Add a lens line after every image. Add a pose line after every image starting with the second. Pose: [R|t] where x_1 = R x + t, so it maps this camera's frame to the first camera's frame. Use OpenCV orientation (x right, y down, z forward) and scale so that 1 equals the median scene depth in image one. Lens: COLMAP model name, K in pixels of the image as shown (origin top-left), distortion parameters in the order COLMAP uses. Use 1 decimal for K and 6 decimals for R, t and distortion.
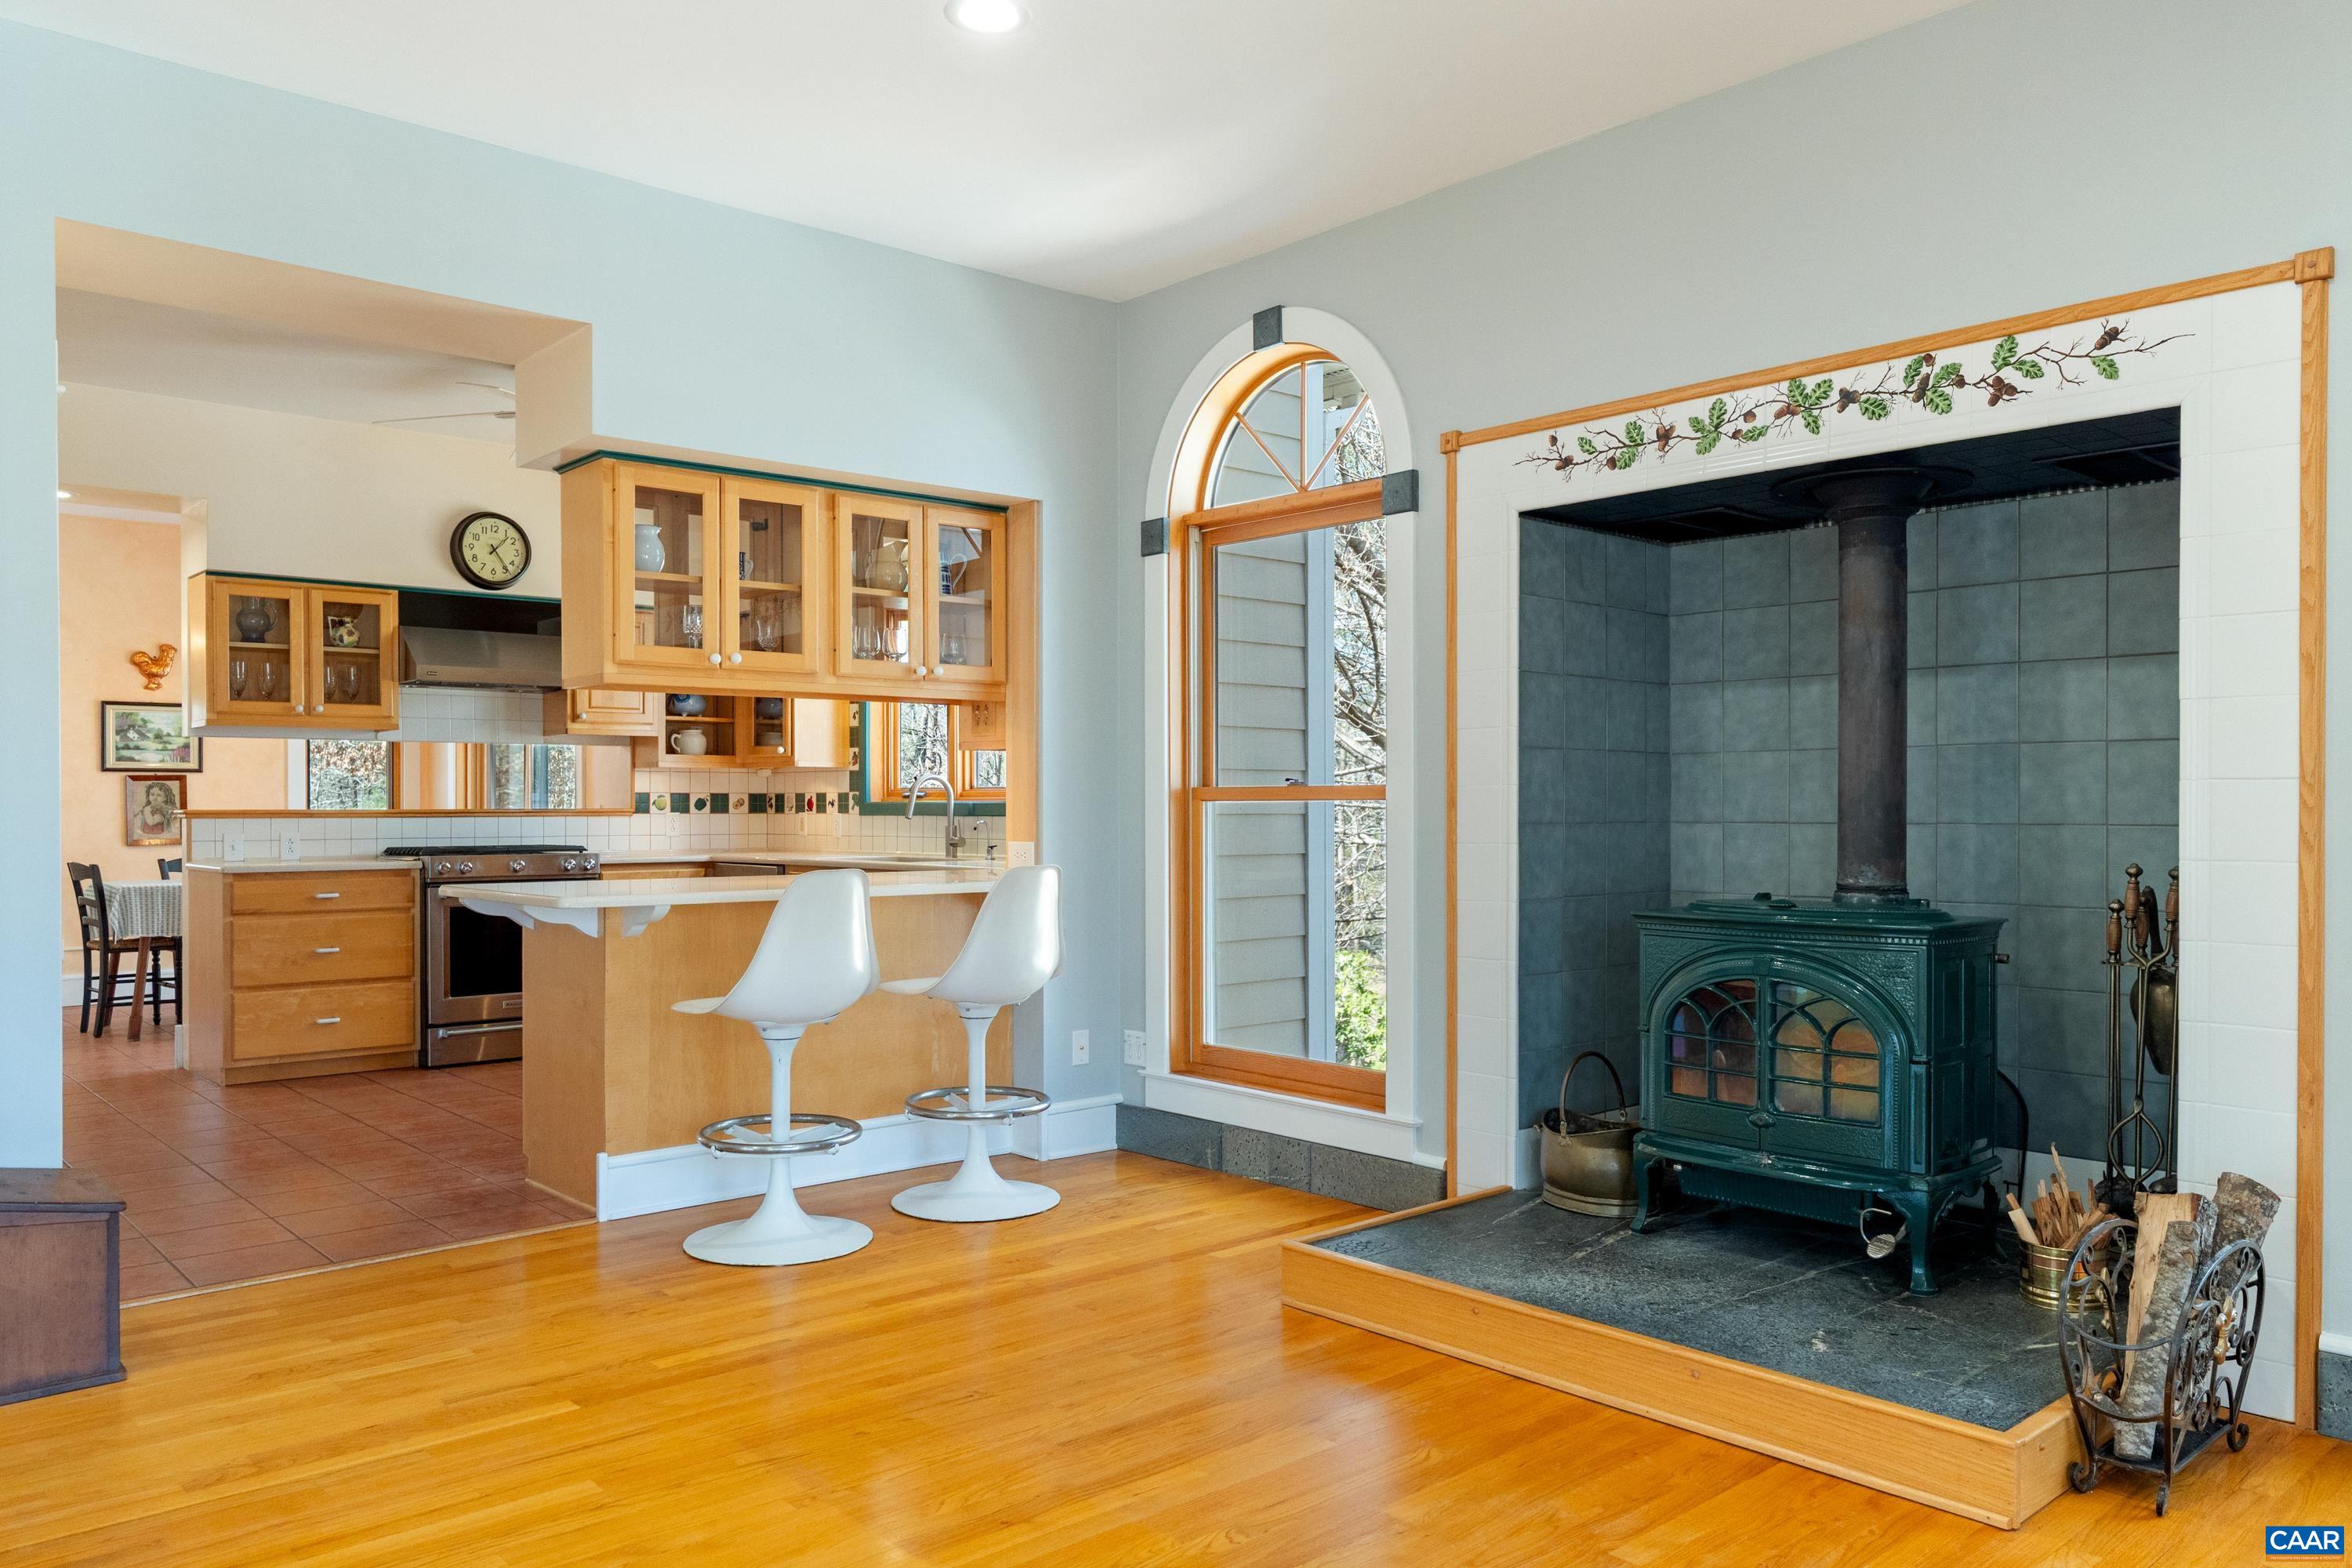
lens RADIAL K [[1658.1, 0, 1176.0], [0, 1658.1, 819.0], [0, 0, 1]] dist [-0.006001, 0.002294]
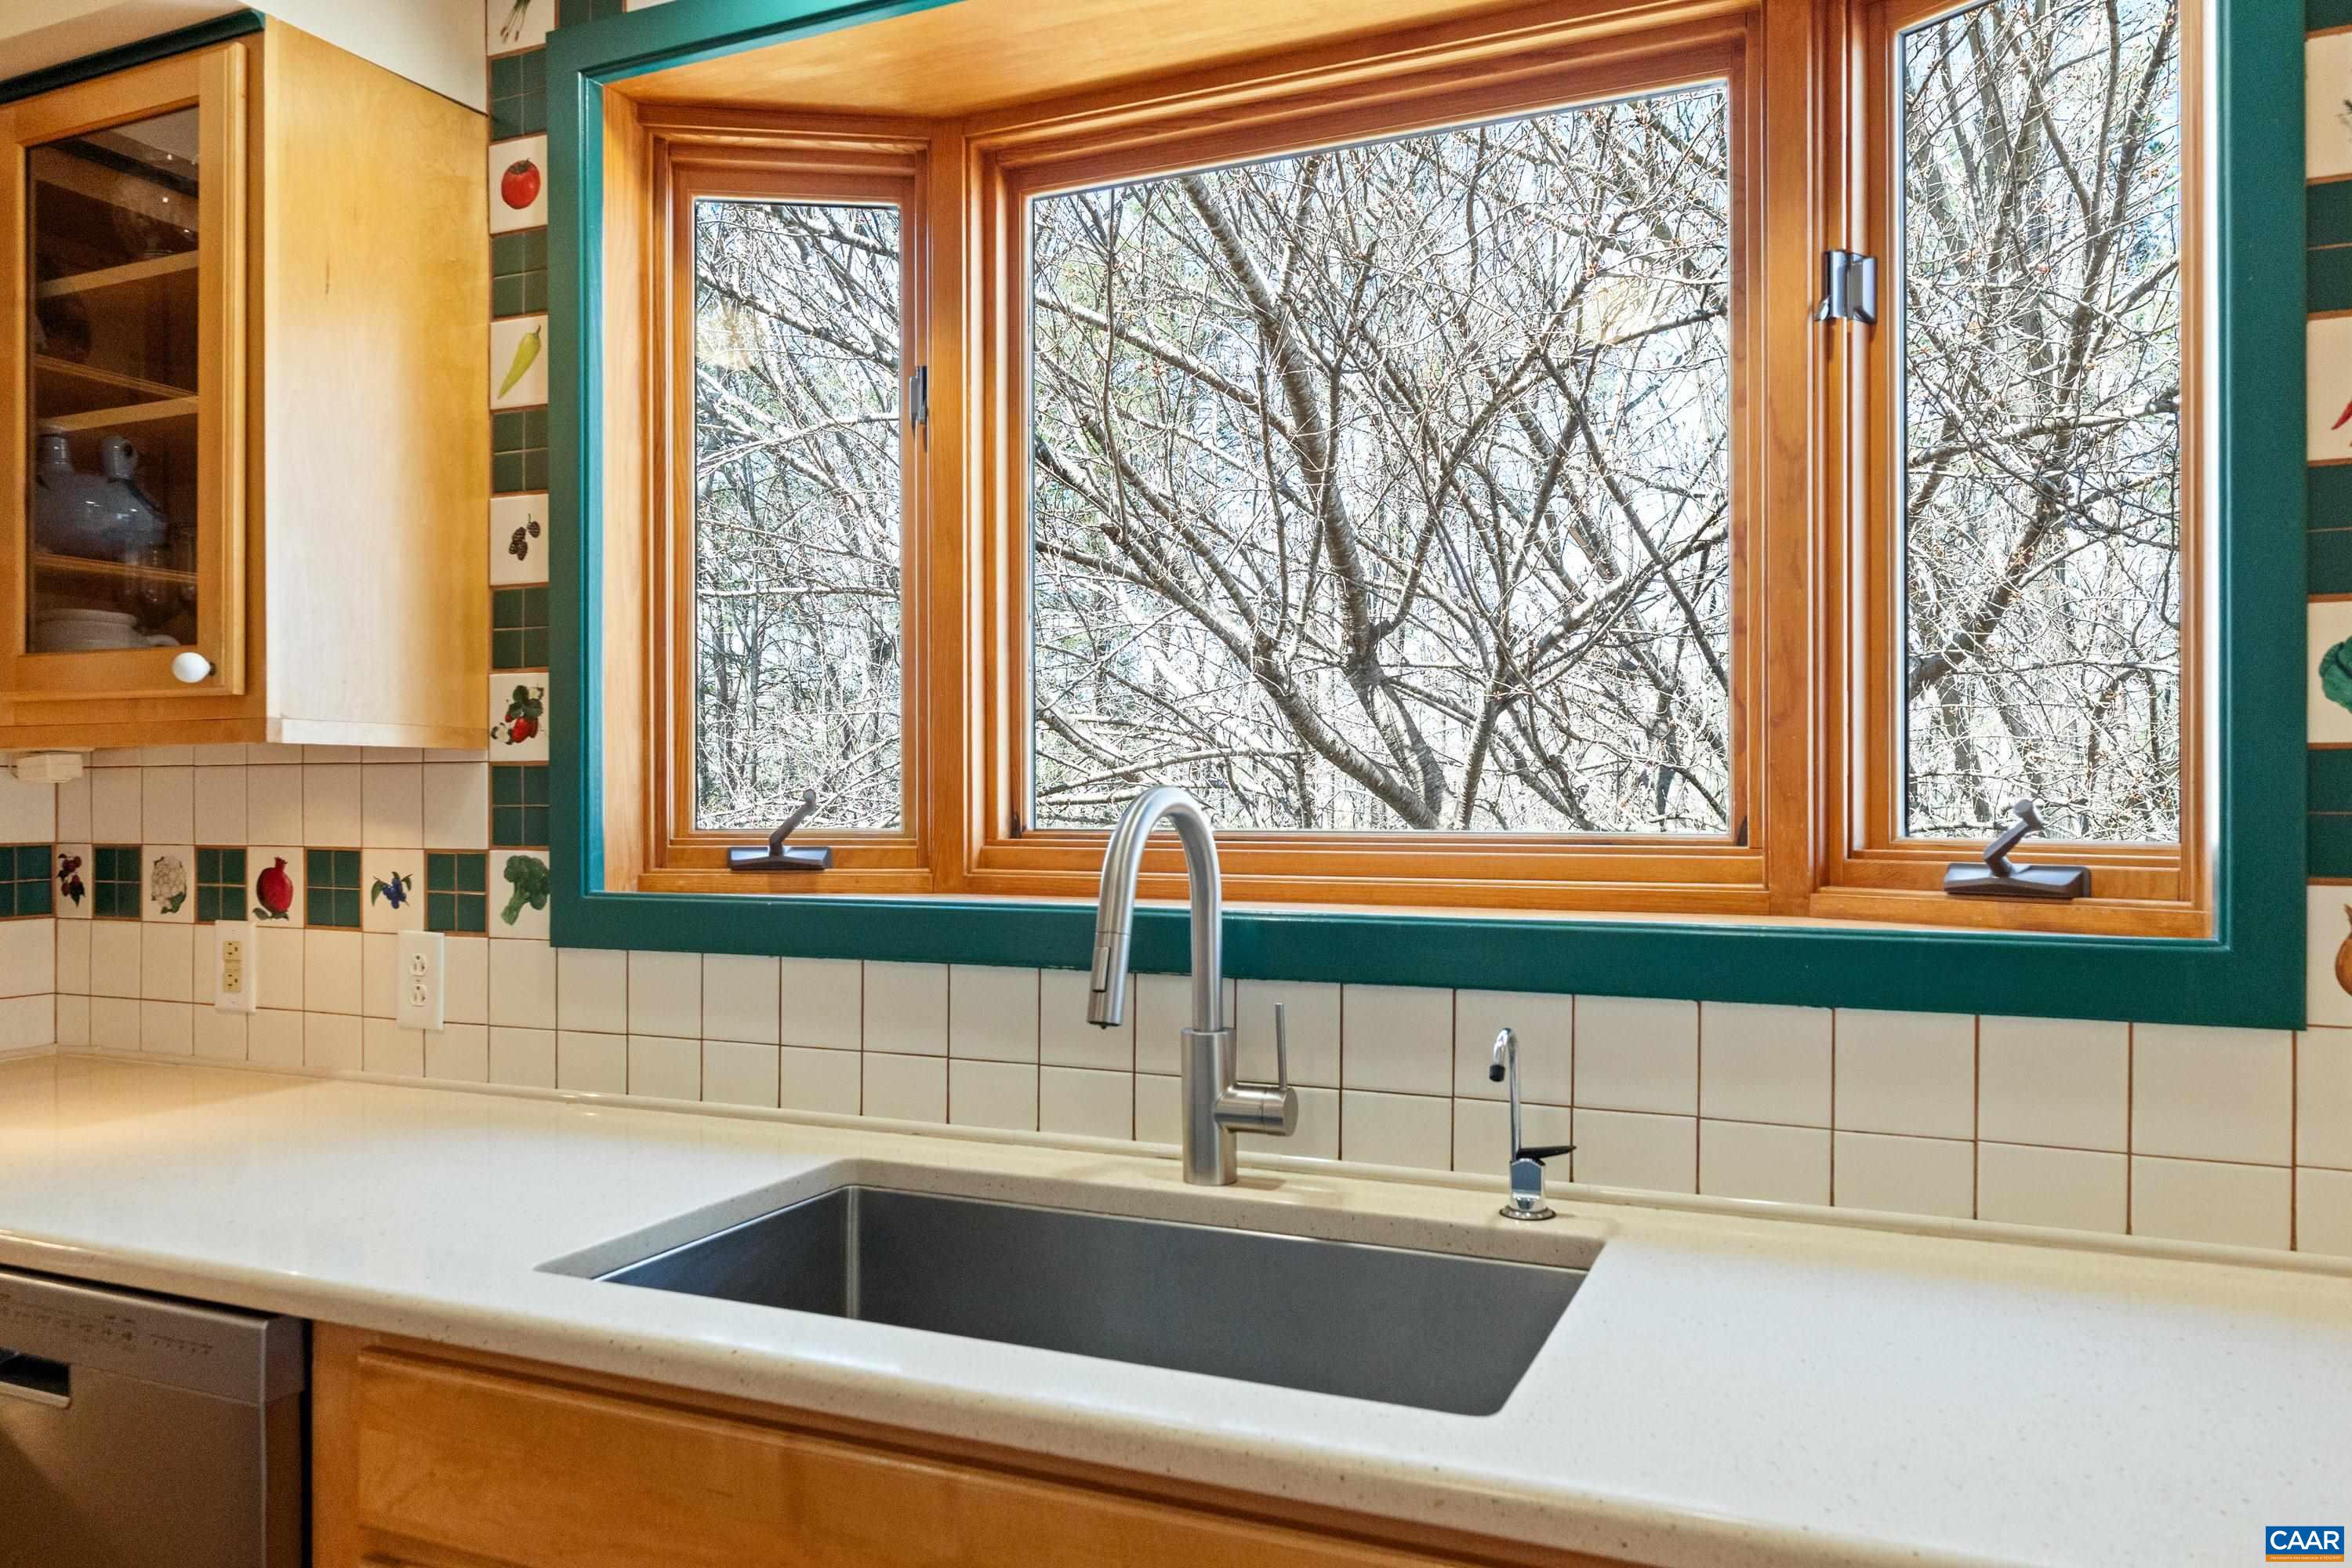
lens RADIAL K [[1608.4, 0, 1176.1], [0, 1608.4, 794.5], [0, 0, 1]] dist [-0.002151, -0.002980]
pose [[0.909024, -0.000463, 0.416743, -0.252256], [0.003830, 0.999966, -0.007245, -0.027609], [-0.416725, 0.008182, 0.908996, 0.911112]]
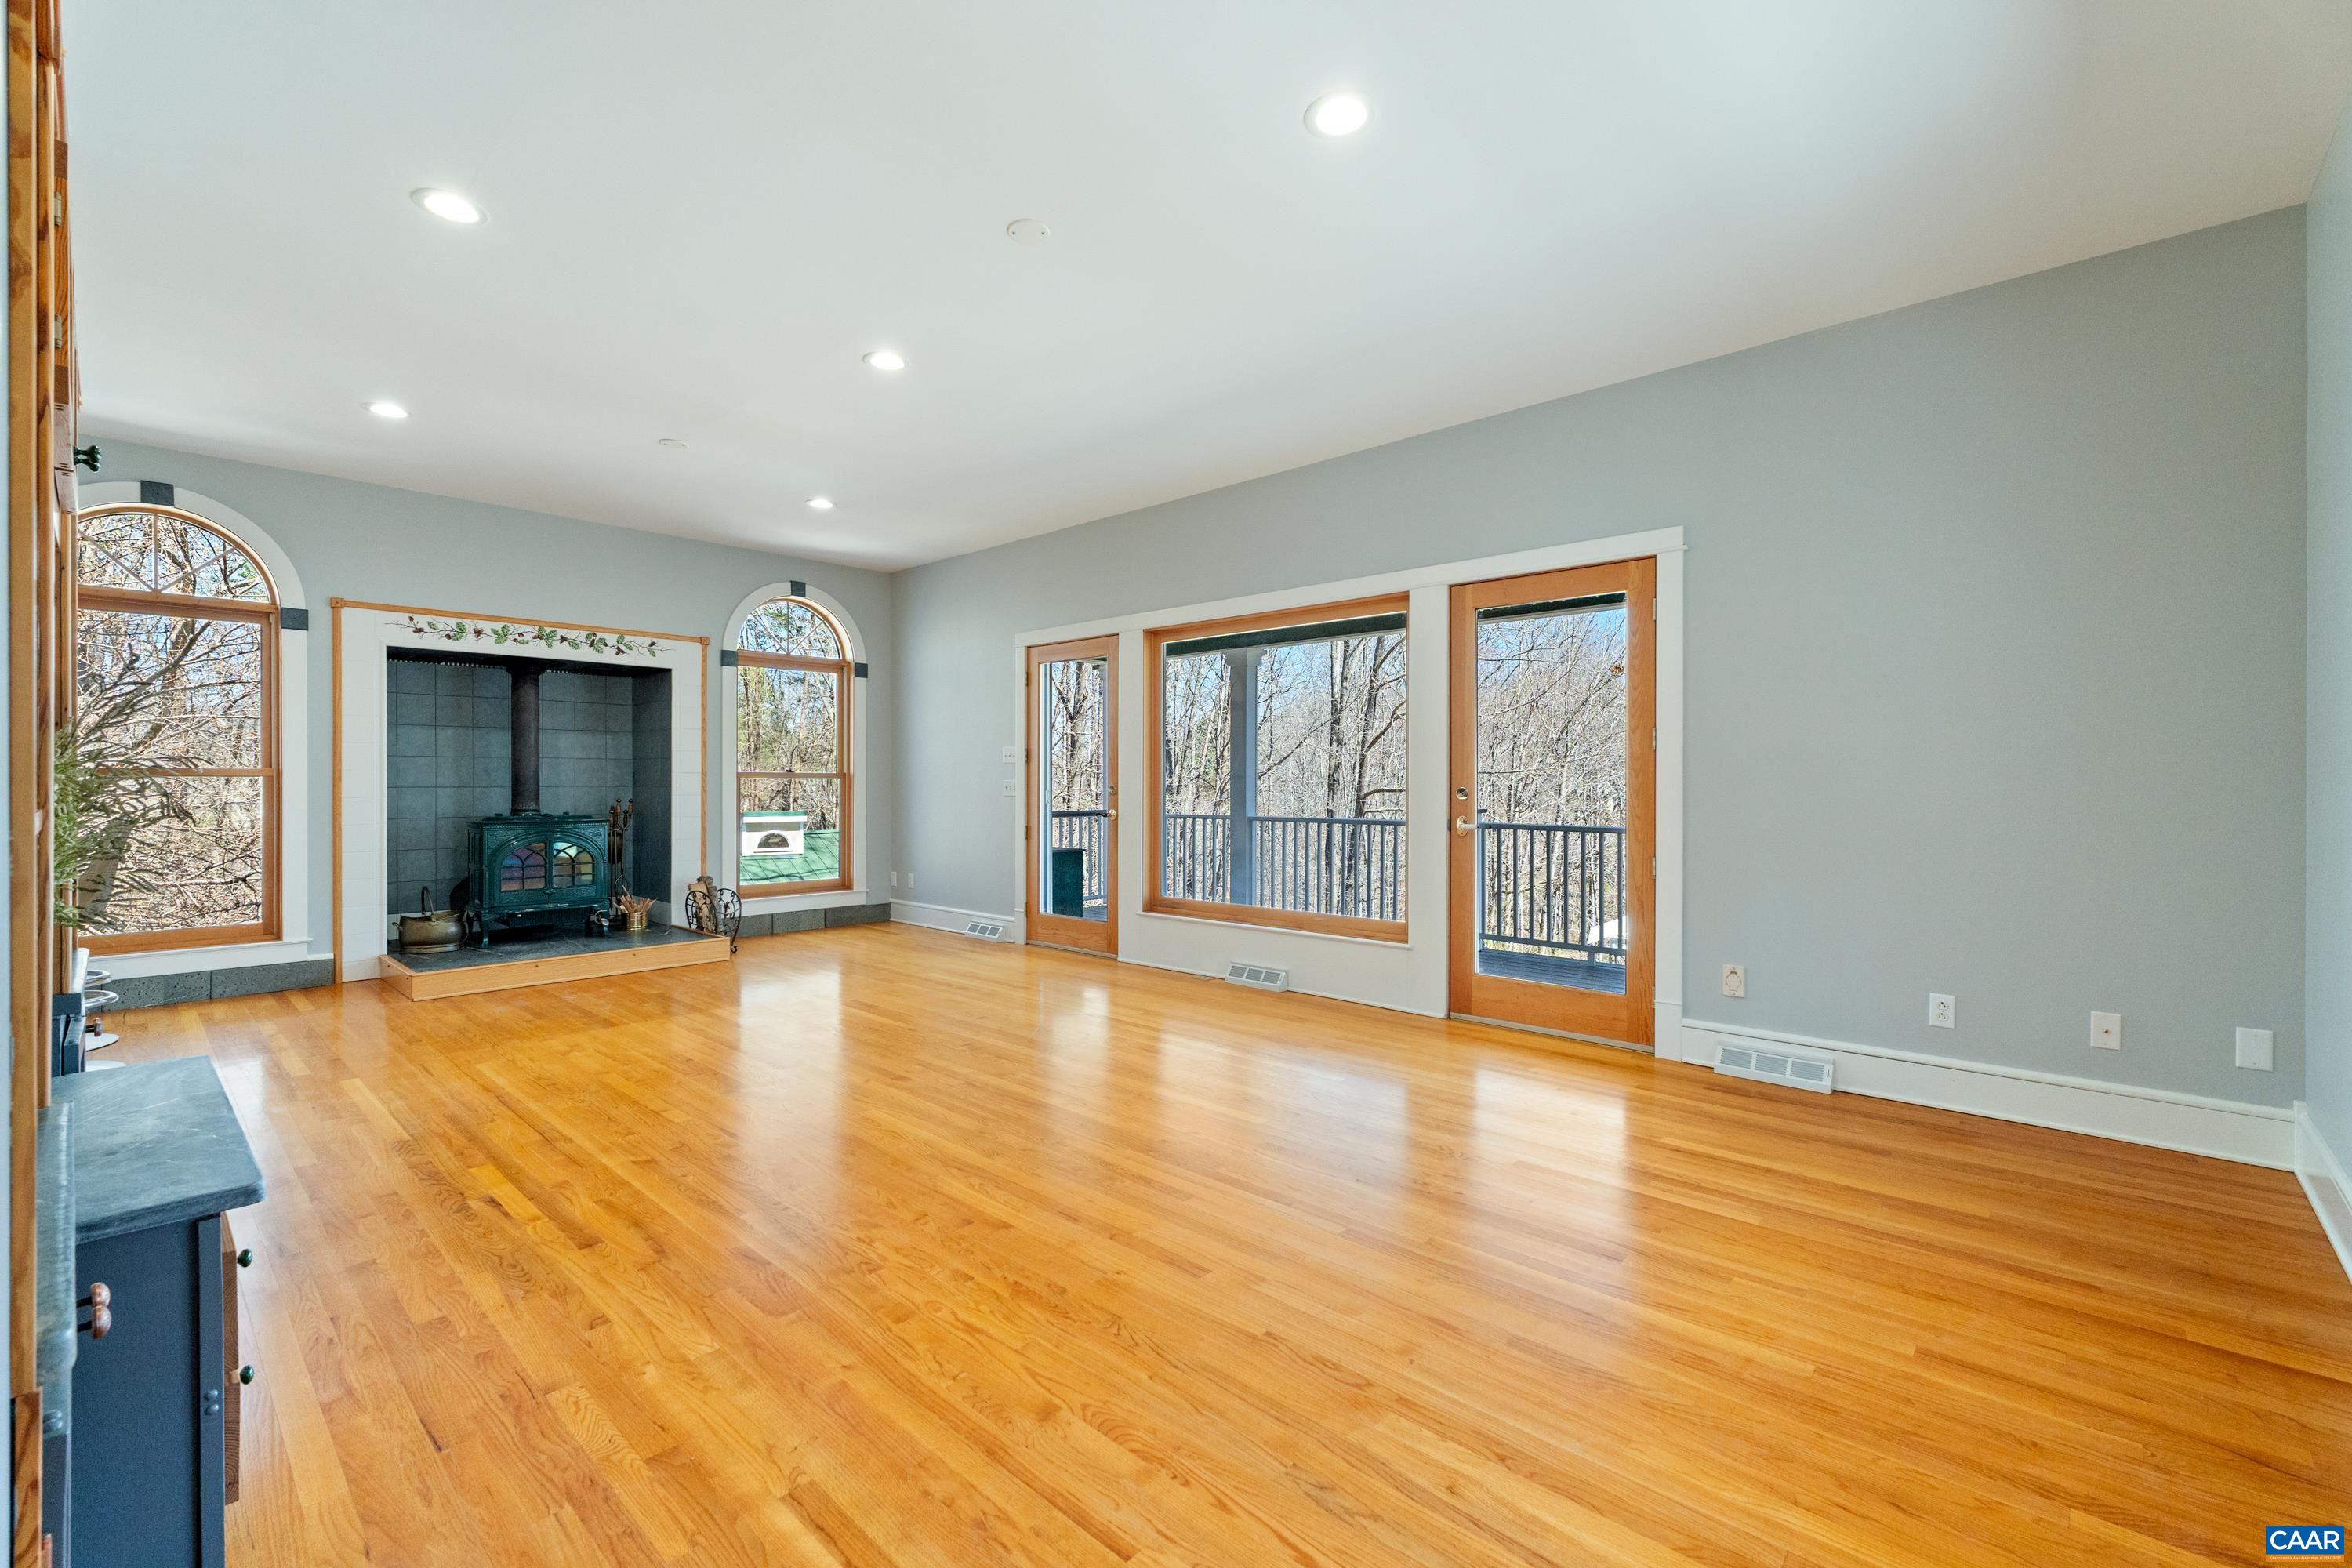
lens RADIAL K [[988.8, 0, 1173.4], [0, 988.8, 782.4], [0, 0, 1]] dist [0.003995, 0.000186]
pose [[-0.097652, -0.001097, 0.995220, -0.775649], [0.008896, 0.999958, 0.001975, 0.001333], [-0.995181, 0.009046, -0.097638, 0.060488]]
